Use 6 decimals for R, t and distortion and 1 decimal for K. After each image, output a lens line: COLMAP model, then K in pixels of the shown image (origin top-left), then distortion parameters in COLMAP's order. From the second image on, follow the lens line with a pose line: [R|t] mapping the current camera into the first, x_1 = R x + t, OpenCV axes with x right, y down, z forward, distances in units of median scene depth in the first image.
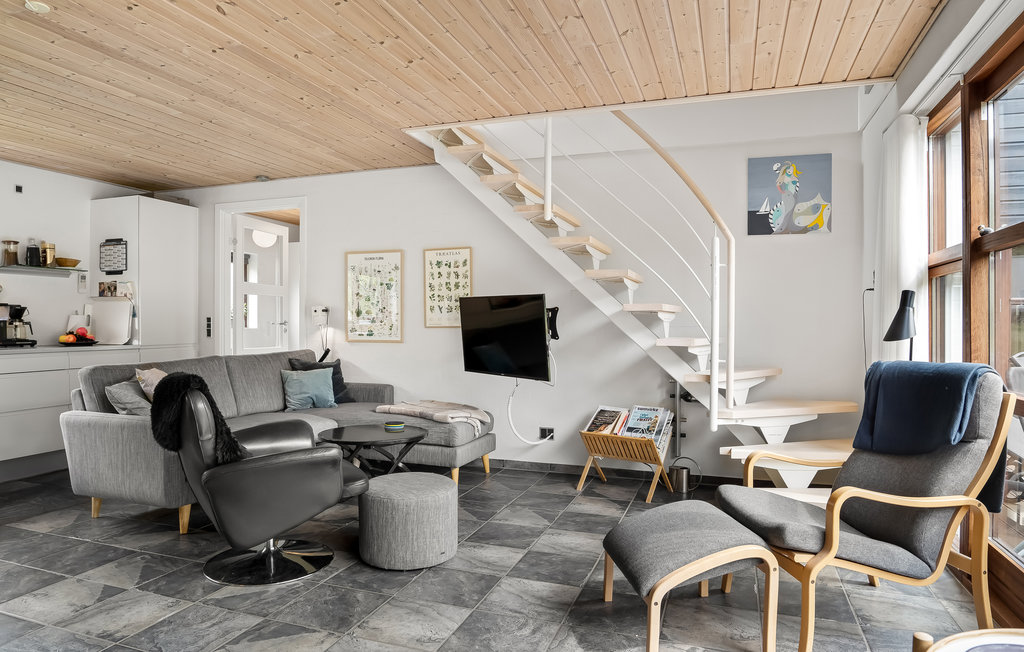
lens RADIAL K [[632.5, 0, 507.1], [0, 632.5, 332.7], [0, 0, 1]] dist [-0.047763, 0.000456]
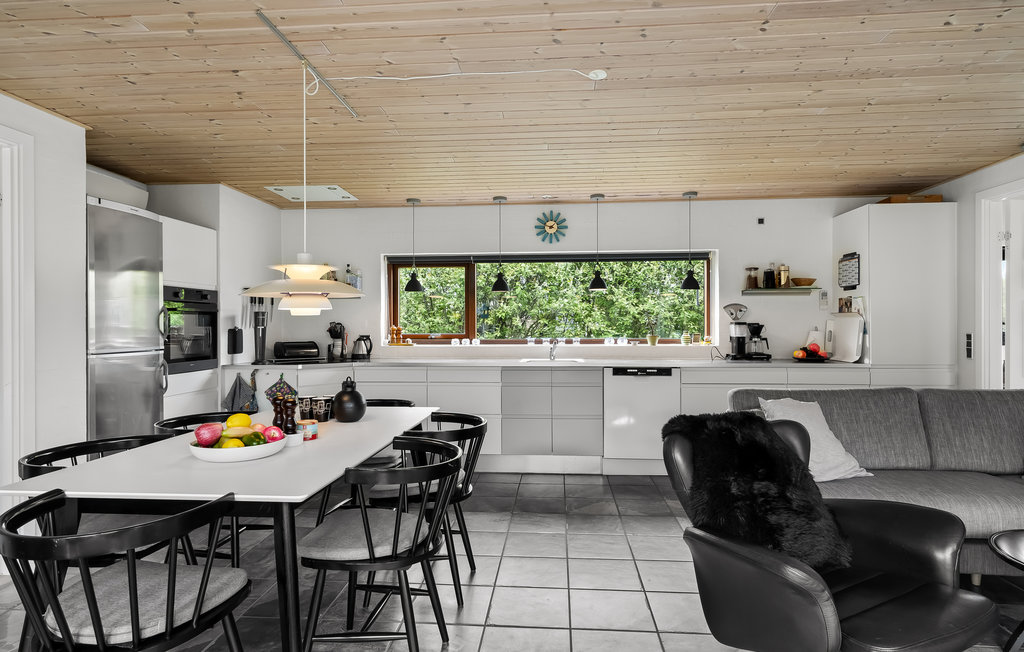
lens RADIAL K [[562.8, 0, 509.6], [0, 562.8, 327.0], [0, 0, 1]] dist [0.006048, 0.001673]
pose [[0.268302, 0.002047, -0.963333, 0.081659], [-0.011003, 0.999939, -0.000940, -0.028999], [0.963272, 0.010852, 0.268308, 0.249981]]
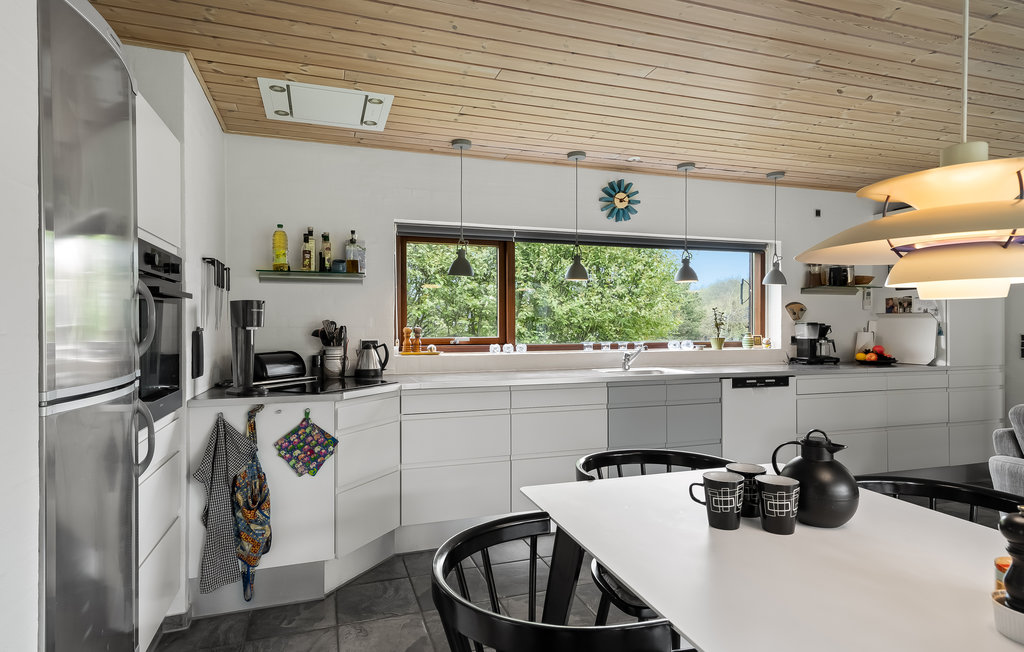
lens RADIAL K [[562.8, 0, 505.3], [0, 562.8, 323.3], [0, 0, 1]] dist [0.006048, 0.001673]
pose [[0.618845, -0.004336, -0.785501, -0.342374], [-0.009702, 0.999866, -0.013162, -0.025380], [0.785453, 0.015766, 0.618720, -0.018374]]
